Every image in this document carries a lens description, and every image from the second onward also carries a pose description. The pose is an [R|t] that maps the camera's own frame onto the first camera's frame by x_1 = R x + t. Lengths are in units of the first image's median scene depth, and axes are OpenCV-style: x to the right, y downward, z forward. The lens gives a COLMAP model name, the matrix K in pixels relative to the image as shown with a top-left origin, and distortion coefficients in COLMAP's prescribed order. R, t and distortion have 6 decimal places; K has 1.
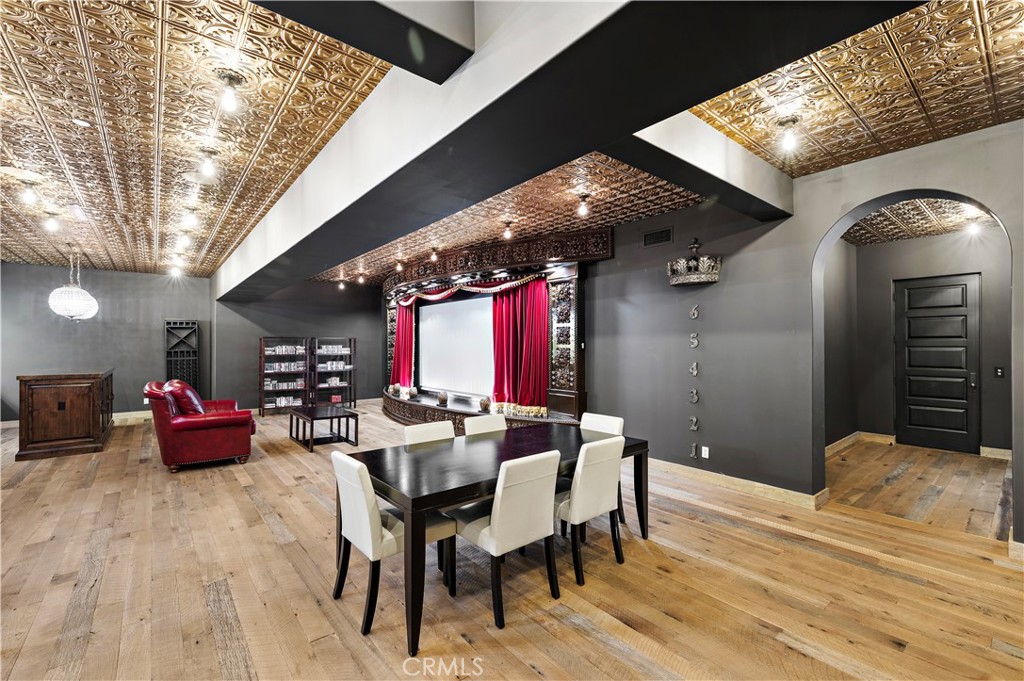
lens RADIAL K [[435.3, 0, 508.1], [0, 435.3, 345.1], [0, 0, 1]] dist [0.037982, -0.000347]
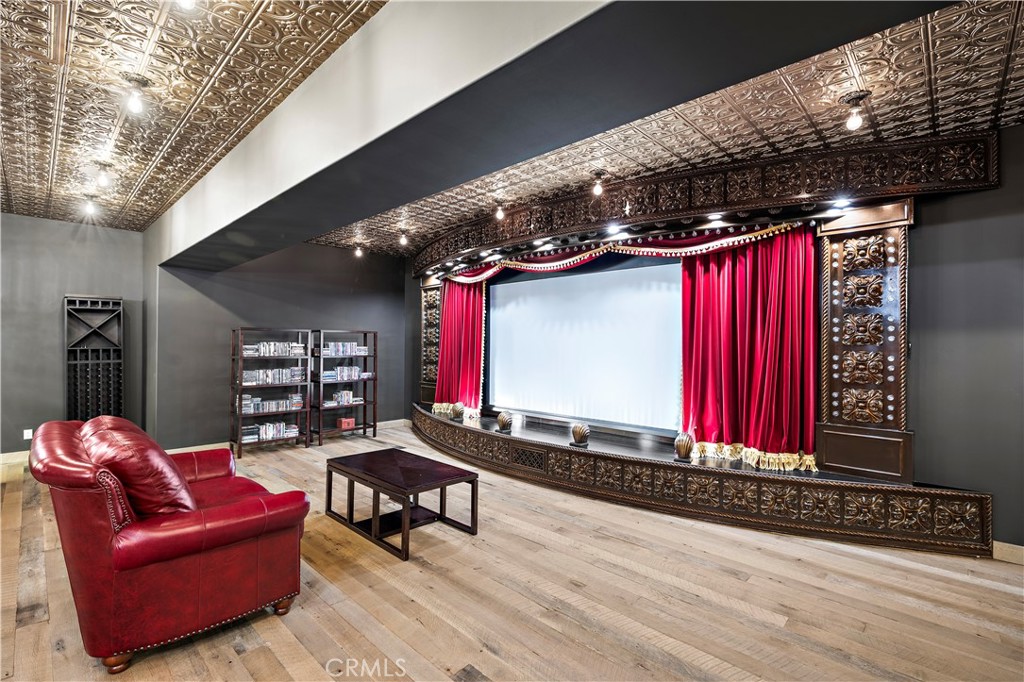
lens RADIAL K [[458.7, 0, 519.5], [0, 458.7, 345.6], [0, 0, 1]] dist [0.002274, 0.002803]
pose [[0.990277, 0.009622, 0.138779, -0.258360], [-0.010041, 0.999947, 0.002318, 0.001257], [-0.138750, -0.003689, 0.990321, 0.311730]]
